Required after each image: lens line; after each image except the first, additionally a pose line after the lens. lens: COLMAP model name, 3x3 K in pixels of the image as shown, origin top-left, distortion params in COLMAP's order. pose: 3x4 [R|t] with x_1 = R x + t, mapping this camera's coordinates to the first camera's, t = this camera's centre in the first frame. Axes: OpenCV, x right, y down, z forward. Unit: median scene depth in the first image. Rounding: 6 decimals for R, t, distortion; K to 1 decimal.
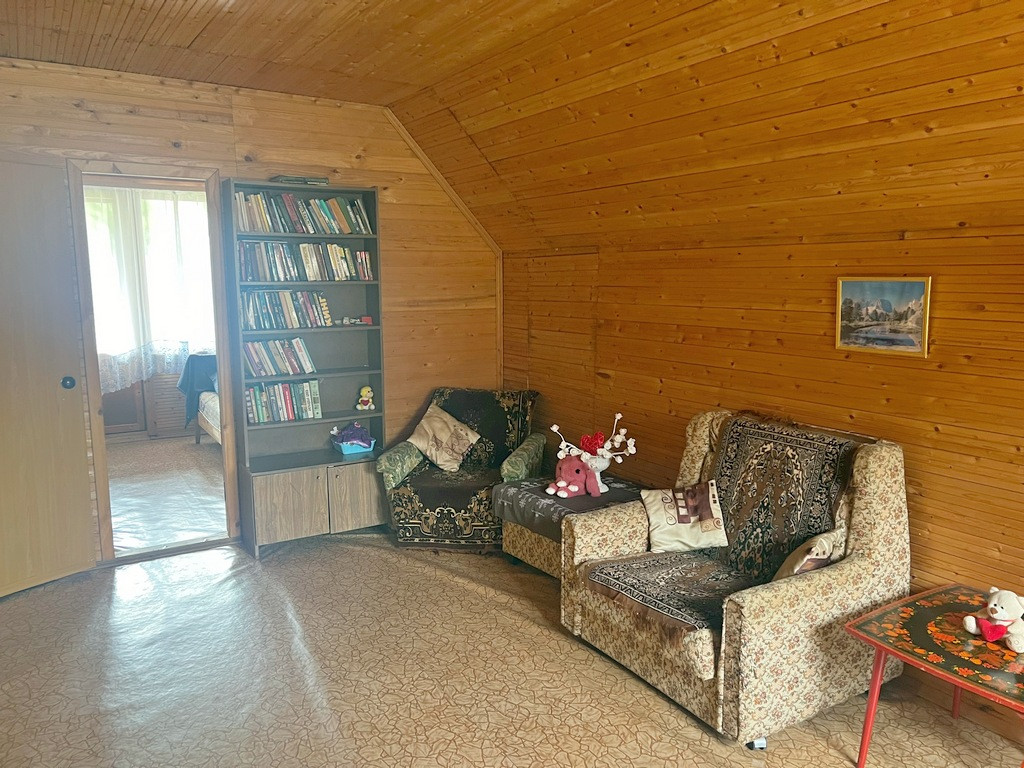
lens RADIAL K [[761.7, 0, 515.6], [0, 761.7, 387.2], [0, 0, 1]] dist [0.052456, -0.075782]
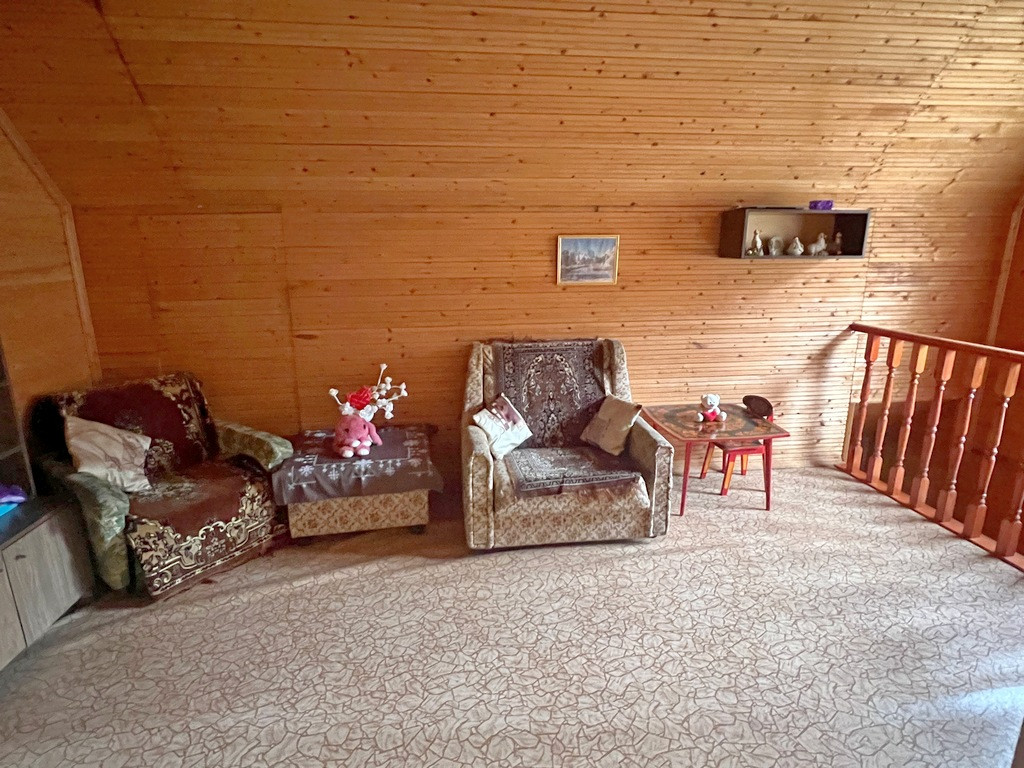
lens RADIAL K [[558.3, 0, 512.6], [0, 558.3, 384.3], [0, 0, 1]] dist [0.002462, -0.001125]
pose [[0.411665, -0.218284, 0.884807, -0.591062], [0.141925, 0.974401, 0.174356, -0.059574], [-0.900216, 0.053800, 0.432106, 0.581816]]
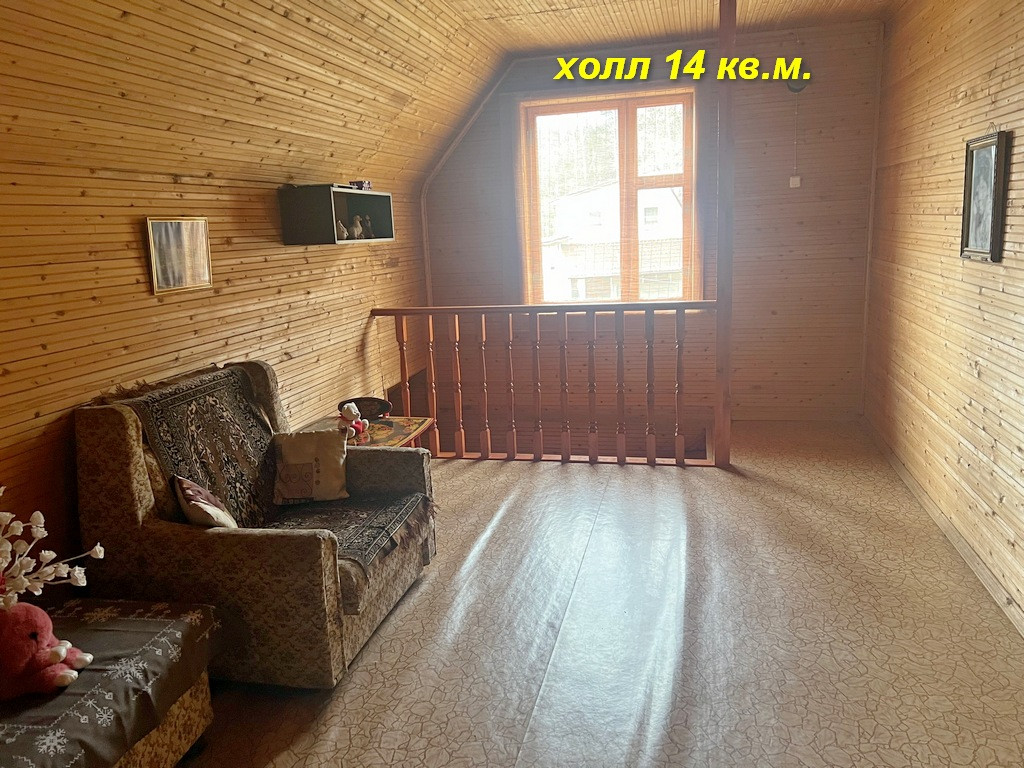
lens RADIAL K [[761.7, 0, 516.0], [0, 761.7, 385.5], [0, 0, 1]] dist [0.052456, -0.075782]
pose [[-0.711861, -0.108309, 0.693918, -0.540242], [0.152297, 0.940721, 0.303066, -0.154577], [-0.685609, 0.321423, -0.653168, 1.273510]]
